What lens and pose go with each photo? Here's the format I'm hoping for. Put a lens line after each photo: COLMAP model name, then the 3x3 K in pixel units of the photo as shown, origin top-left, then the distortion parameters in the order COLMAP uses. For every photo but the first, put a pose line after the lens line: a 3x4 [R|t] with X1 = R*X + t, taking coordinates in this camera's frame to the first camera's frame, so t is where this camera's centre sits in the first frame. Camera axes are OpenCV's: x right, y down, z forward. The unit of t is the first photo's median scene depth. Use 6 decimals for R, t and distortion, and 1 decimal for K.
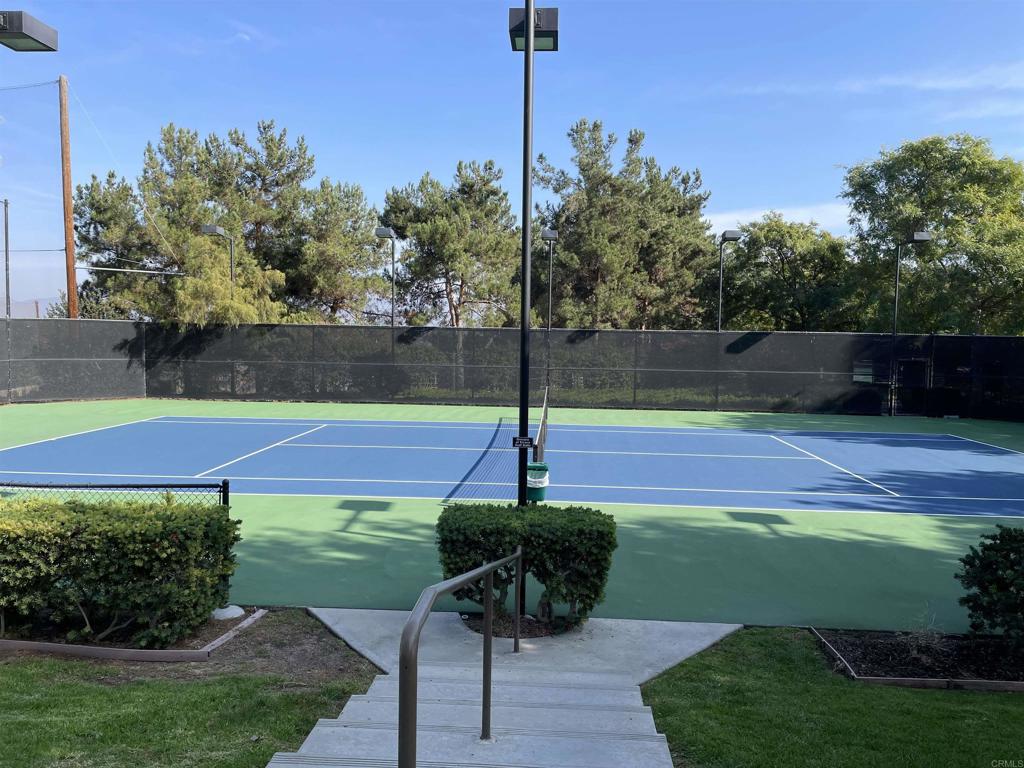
lens RADIAL K [[767.1, 0, 517.5], [0, 767.1, 381.3], [0, 0, 1]] dist [0.079907, -0.108393]
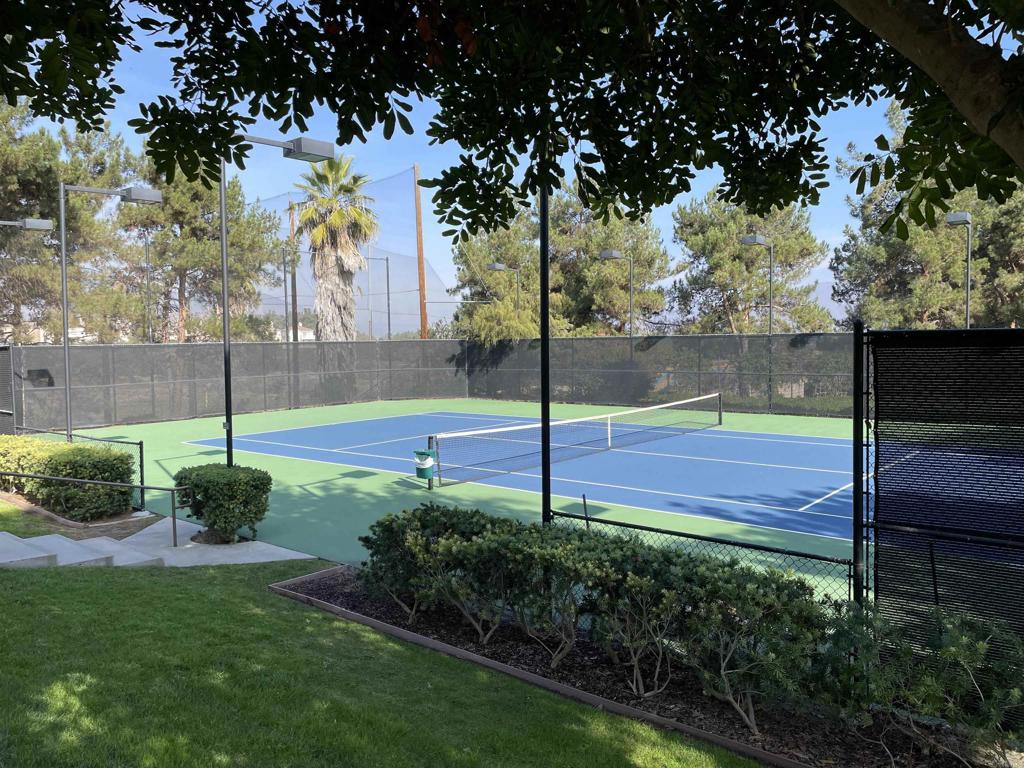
lens RADIAL K [[767.1, 0, 517.5], [0, 767.1, 381.3], [0, 0, 1]] dist [0.079907, -0.108393]
pose [[0.773090, 0.002772, -0.634290, 0.411467], [-0.012994, 0.999850, -0.011467, 0.007014], [0.634163, 0.017107, 0.773010, 0.050460]]
